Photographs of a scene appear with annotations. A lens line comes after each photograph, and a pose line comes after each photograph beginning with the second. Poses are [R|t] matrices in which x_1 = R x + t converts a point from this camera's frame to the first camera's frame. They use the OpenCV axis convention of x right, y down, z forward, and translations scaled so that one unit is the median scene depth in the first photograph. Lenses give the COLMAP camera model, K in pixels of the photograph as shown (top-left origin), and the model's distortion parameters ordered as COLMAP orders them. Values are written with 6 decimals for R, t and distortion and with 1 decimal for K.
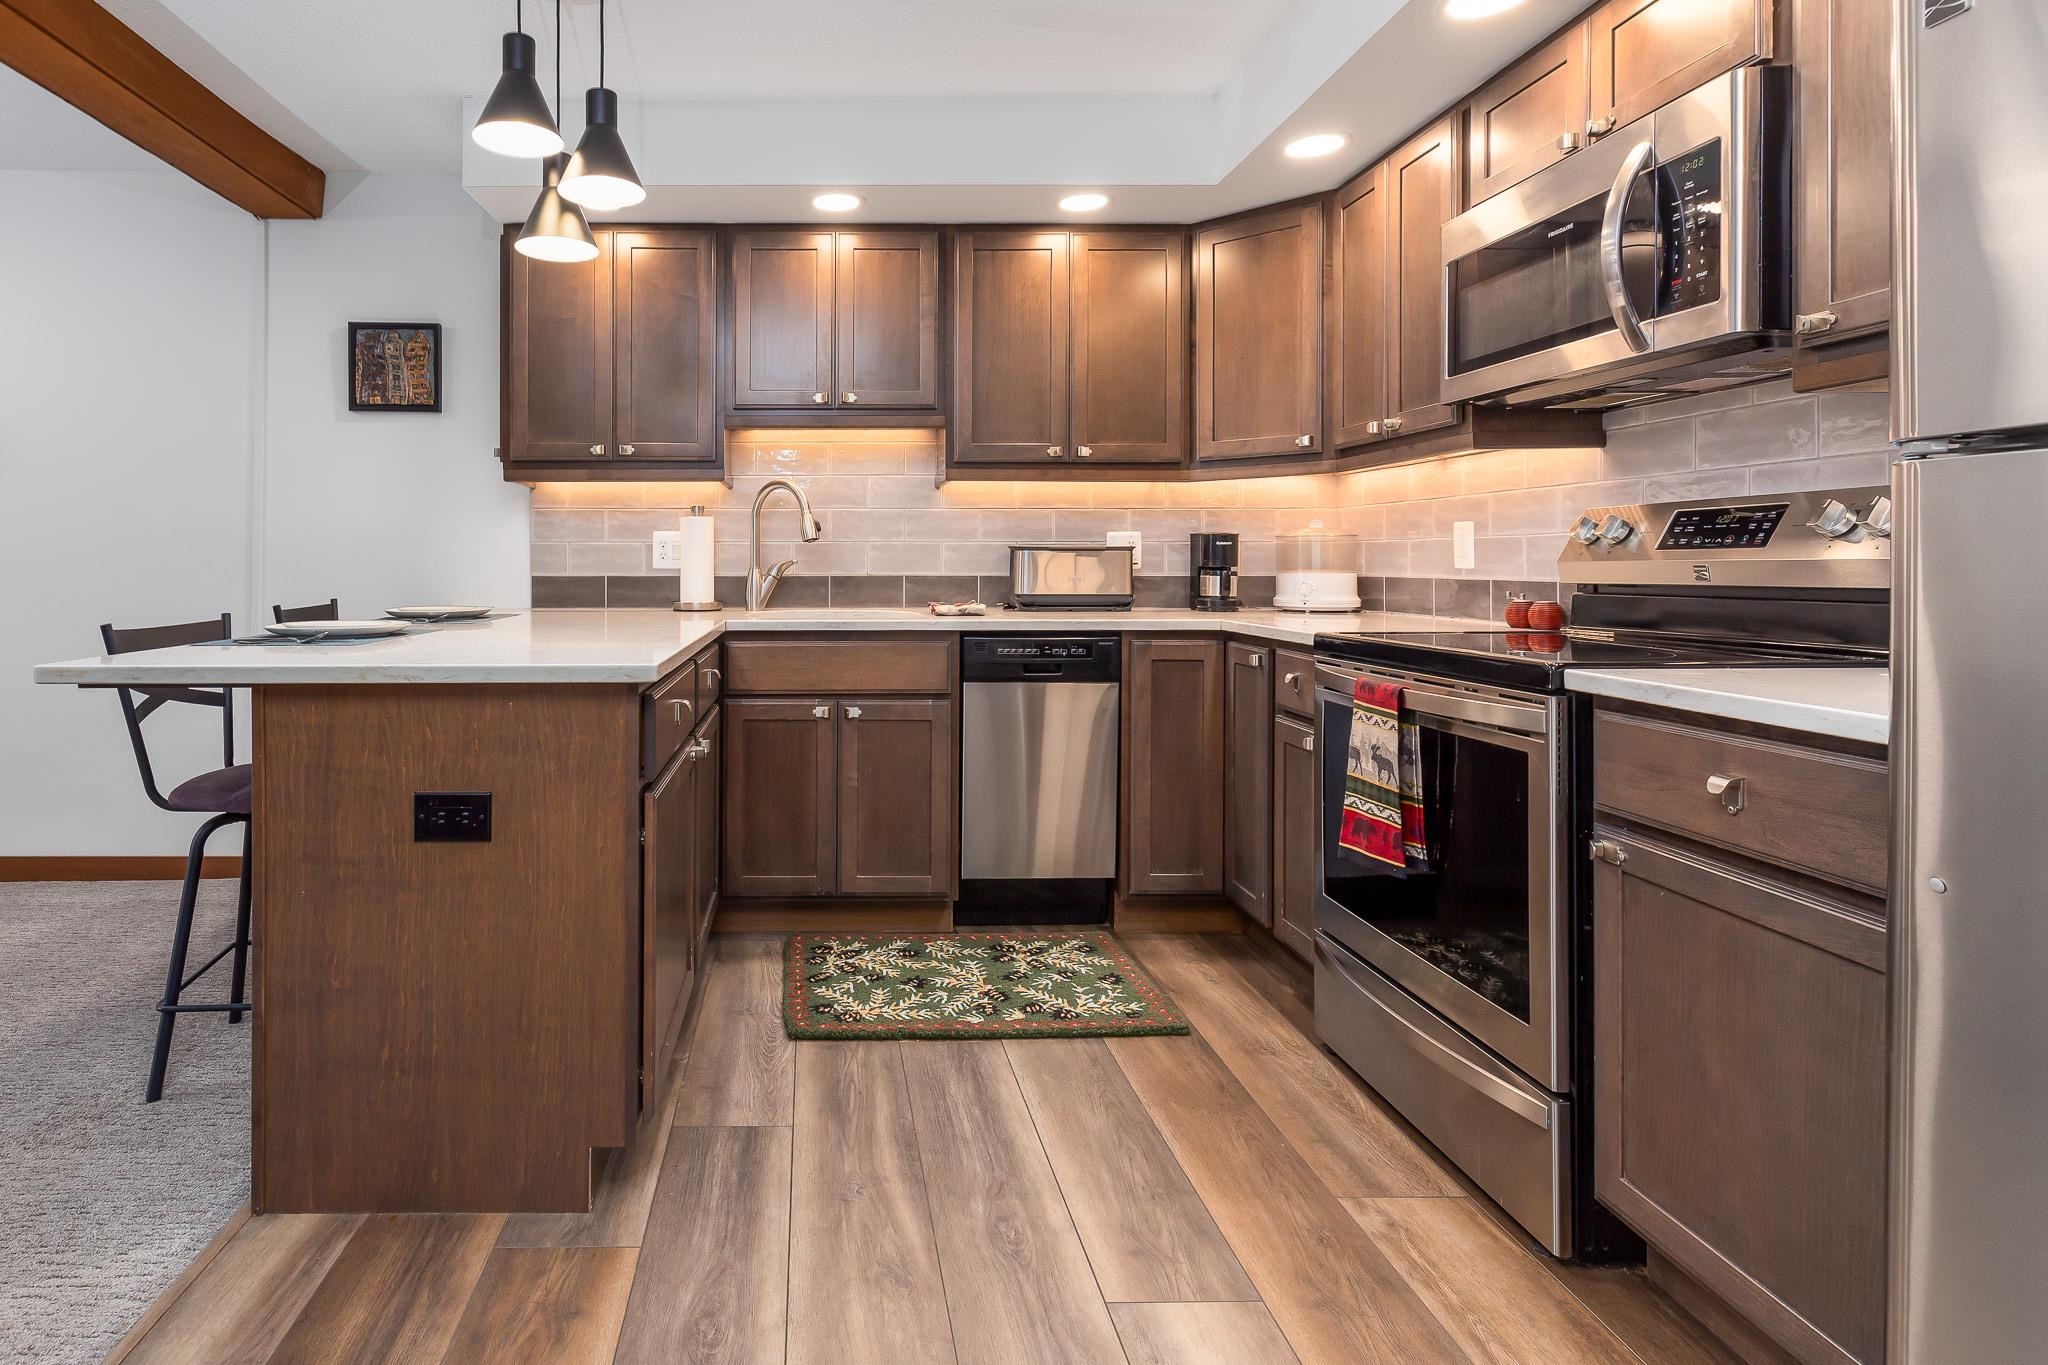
lens RADIAL K [[1003.2, 0, 811.8], [0, 1003.2, 554.4], [0, 0, 1]] dist [-0.003798, -0.001357]
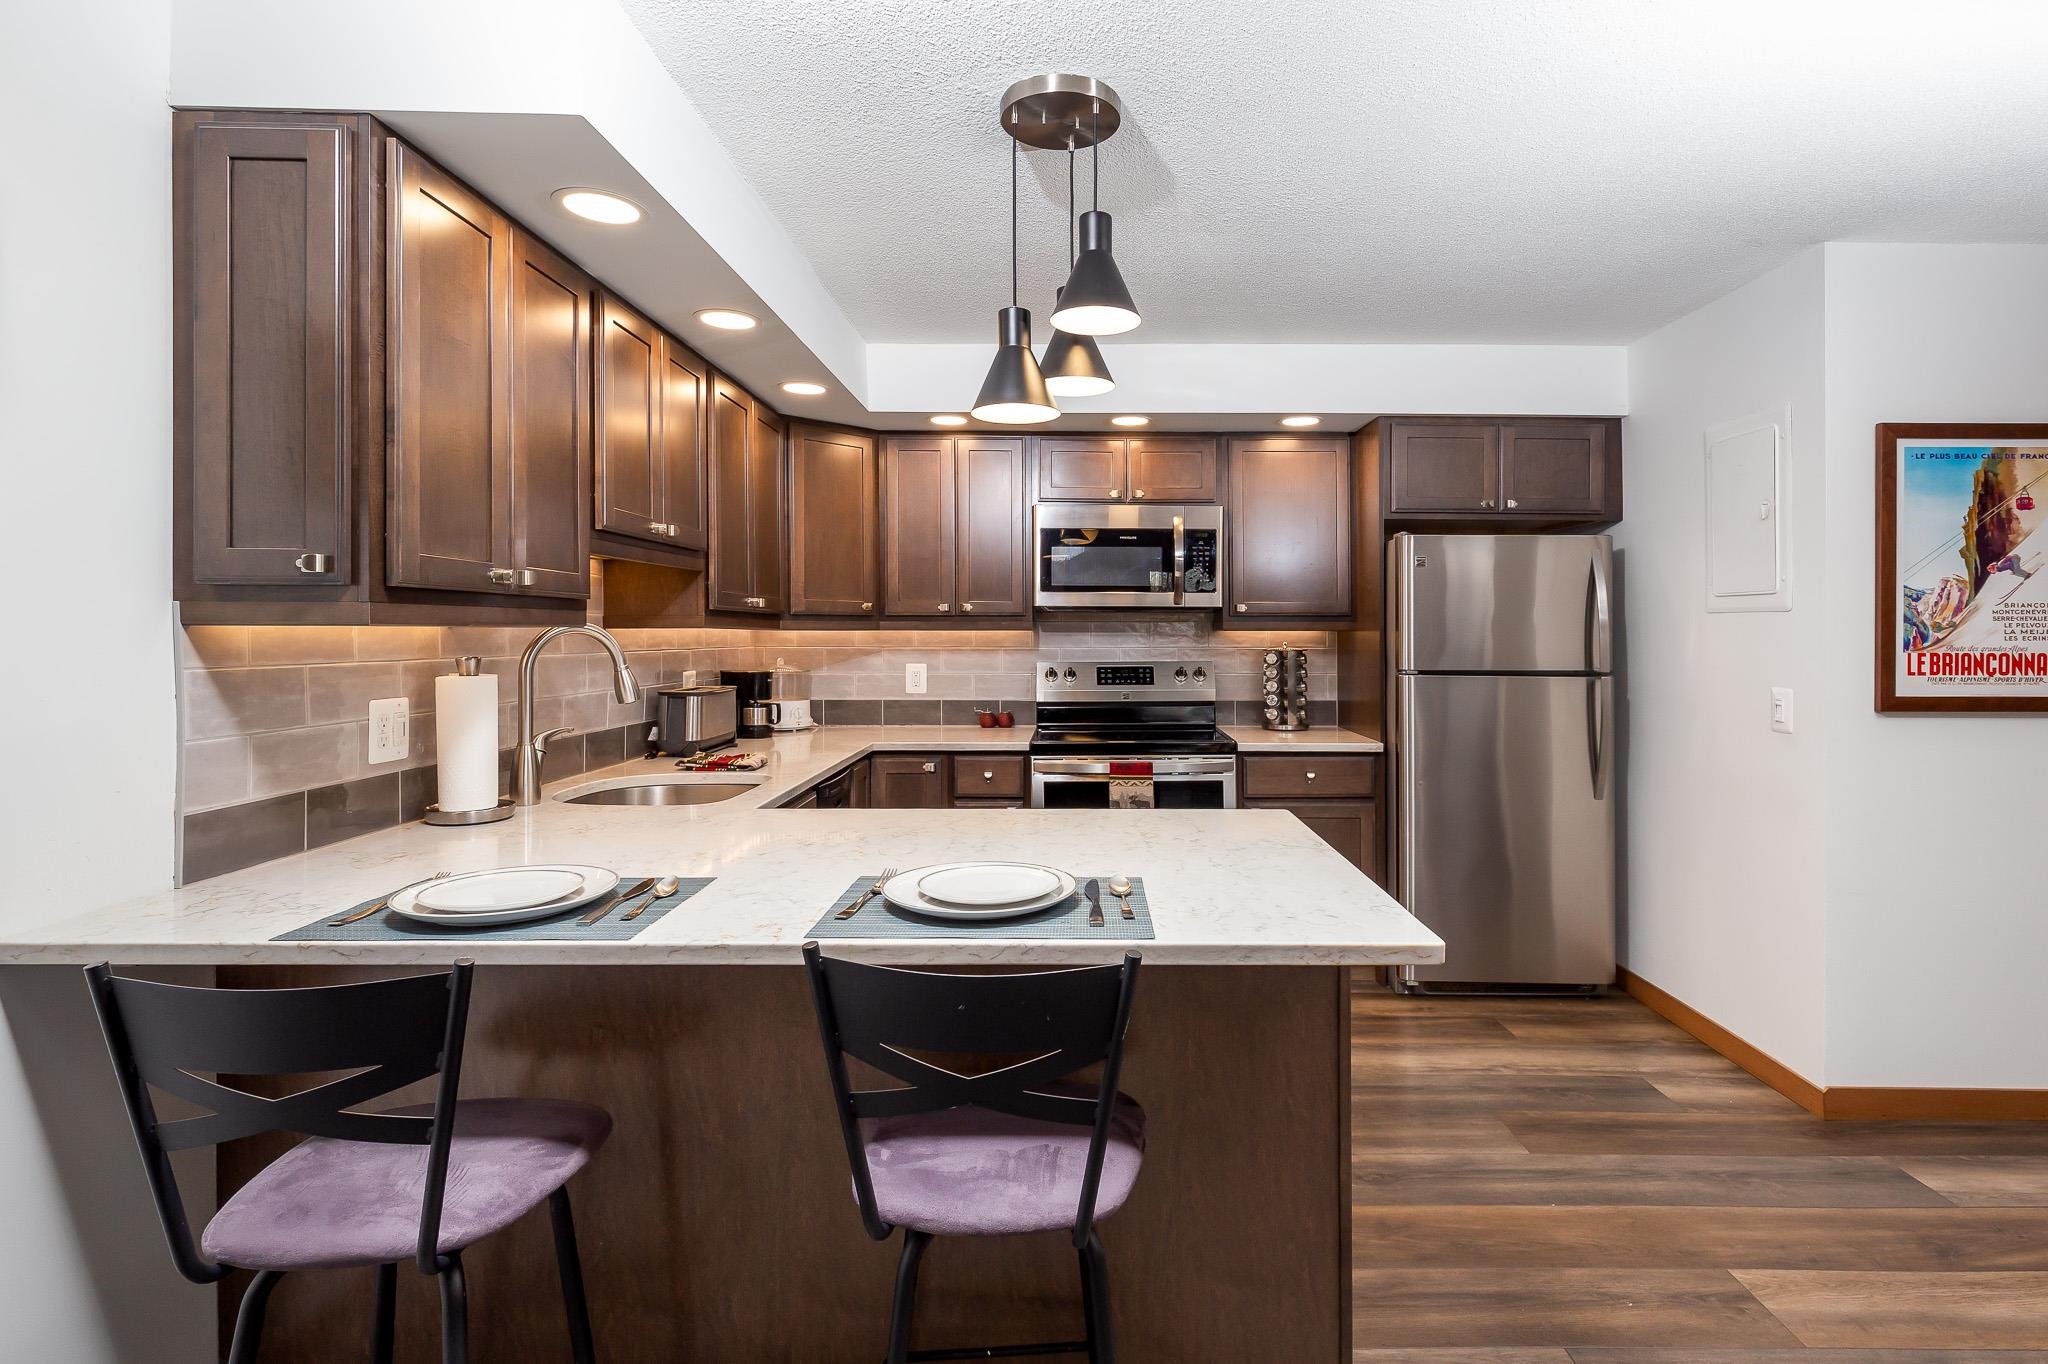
lens RADIAL K [[1003.2, 0, 1039.8], [0, 1003.2, 636.5], [0, 0, 1]] dist [-0.003798, -0.001357]
pose [[0.032666, -0.002790, 0.999462, -0.893251], [-0.005464, 0.999981, 0.002970, -0.079079], [-0.999451, -0.005558, 0.032651, 0.733802]]
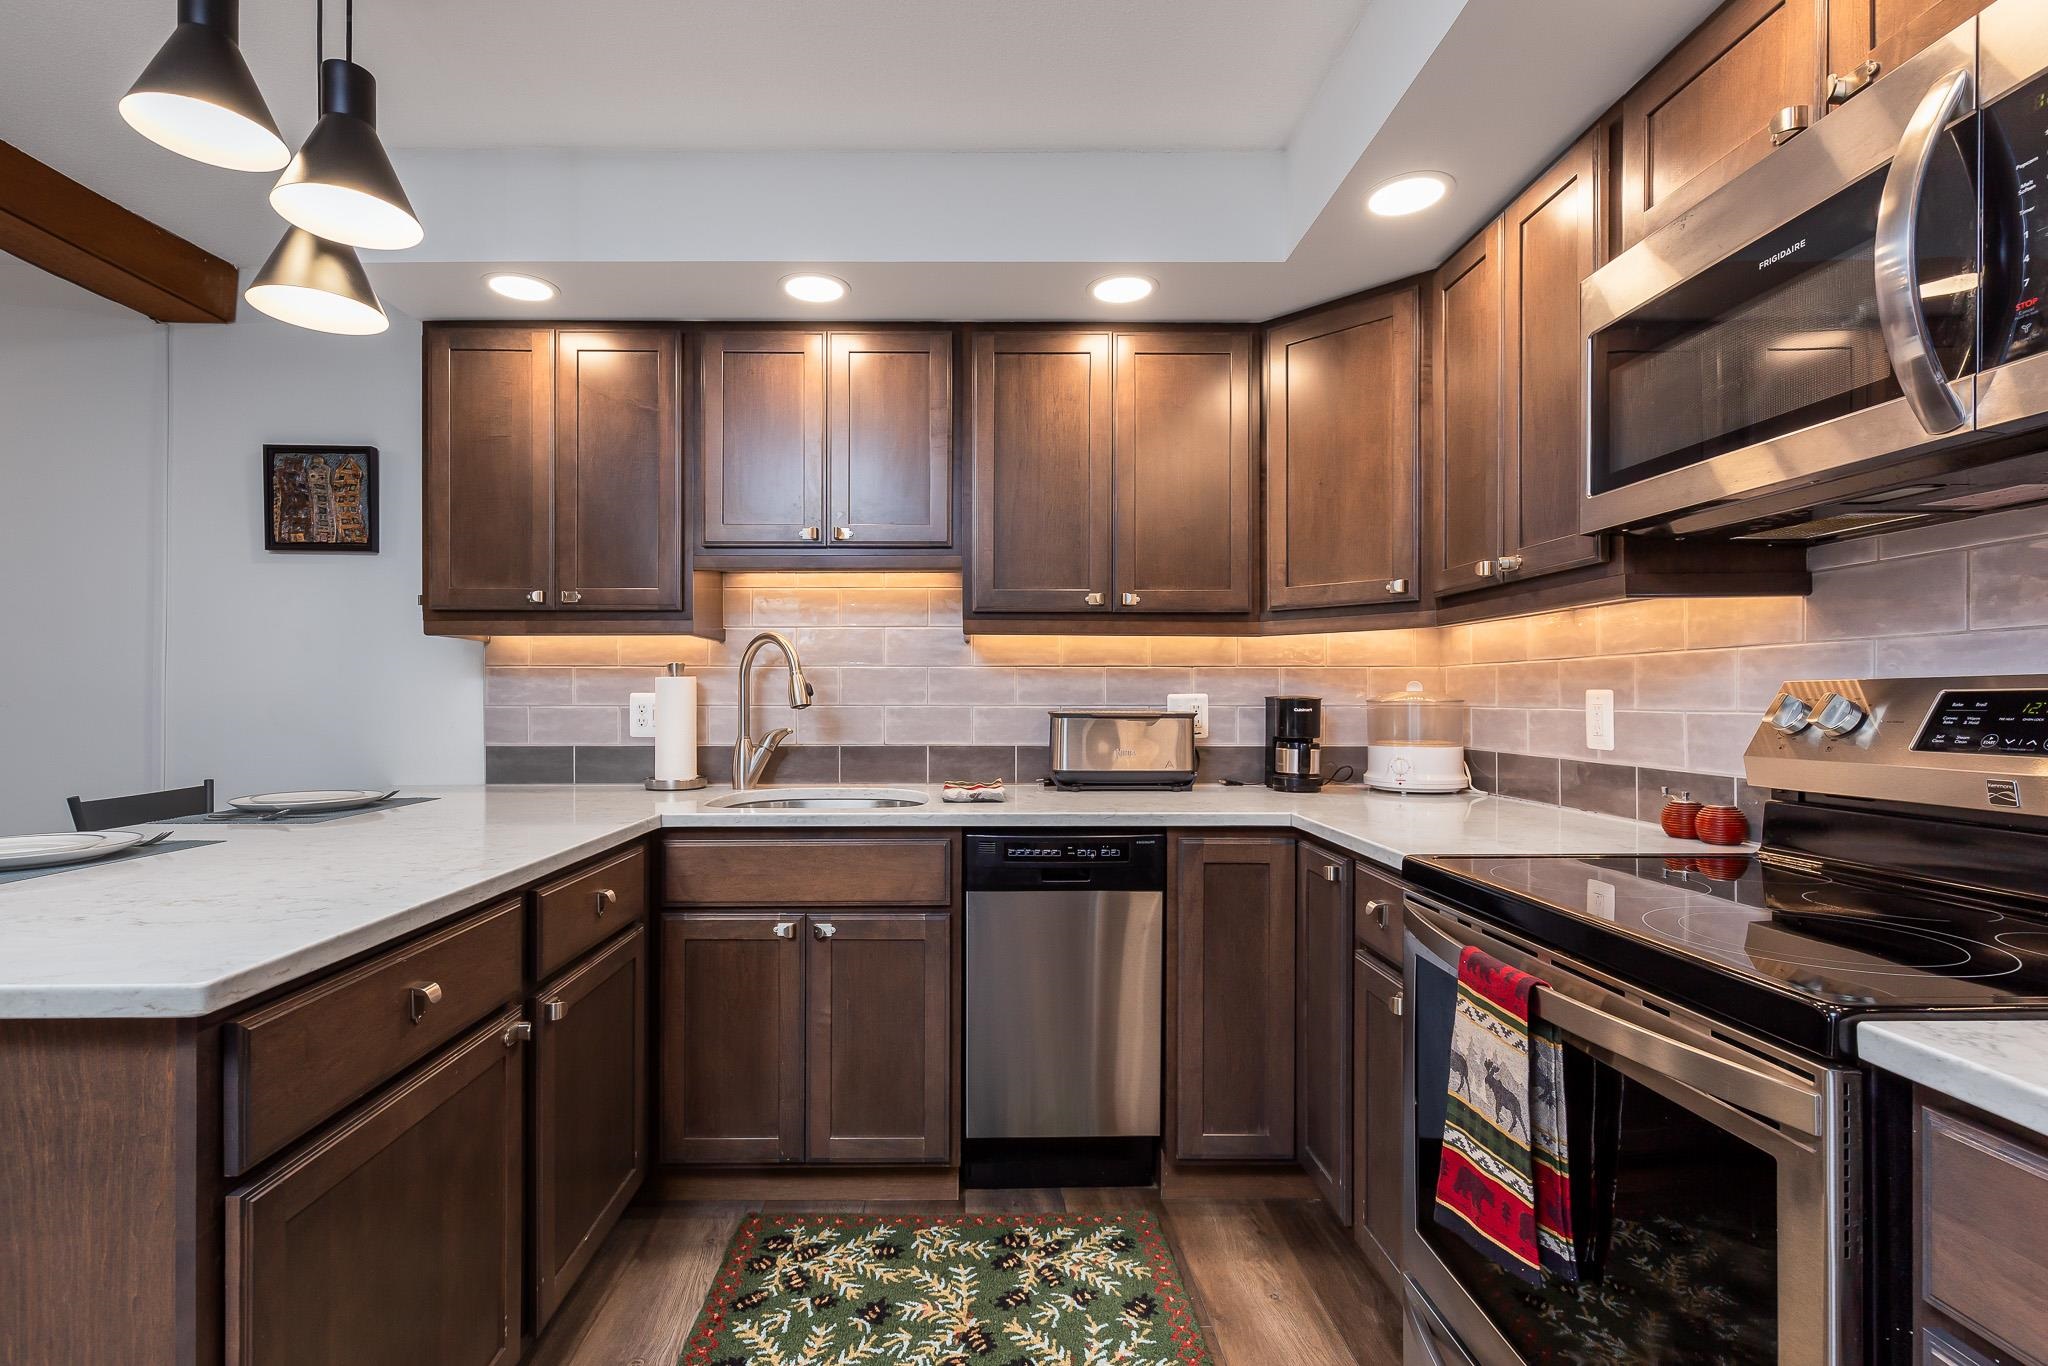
lens RADIAL K [[928.6, 0, 963.7], [0, 928.6, 687.1], [0, 0, 1]] dist [0.000761, -0.001377]
pose [[0.999994, 0.000527, 0.003425, 0.147528], [-0.000509, 0.999986, -0.005338, -0.029757], [-0.003428, 0.005336, 0.999980, 0.268493]]
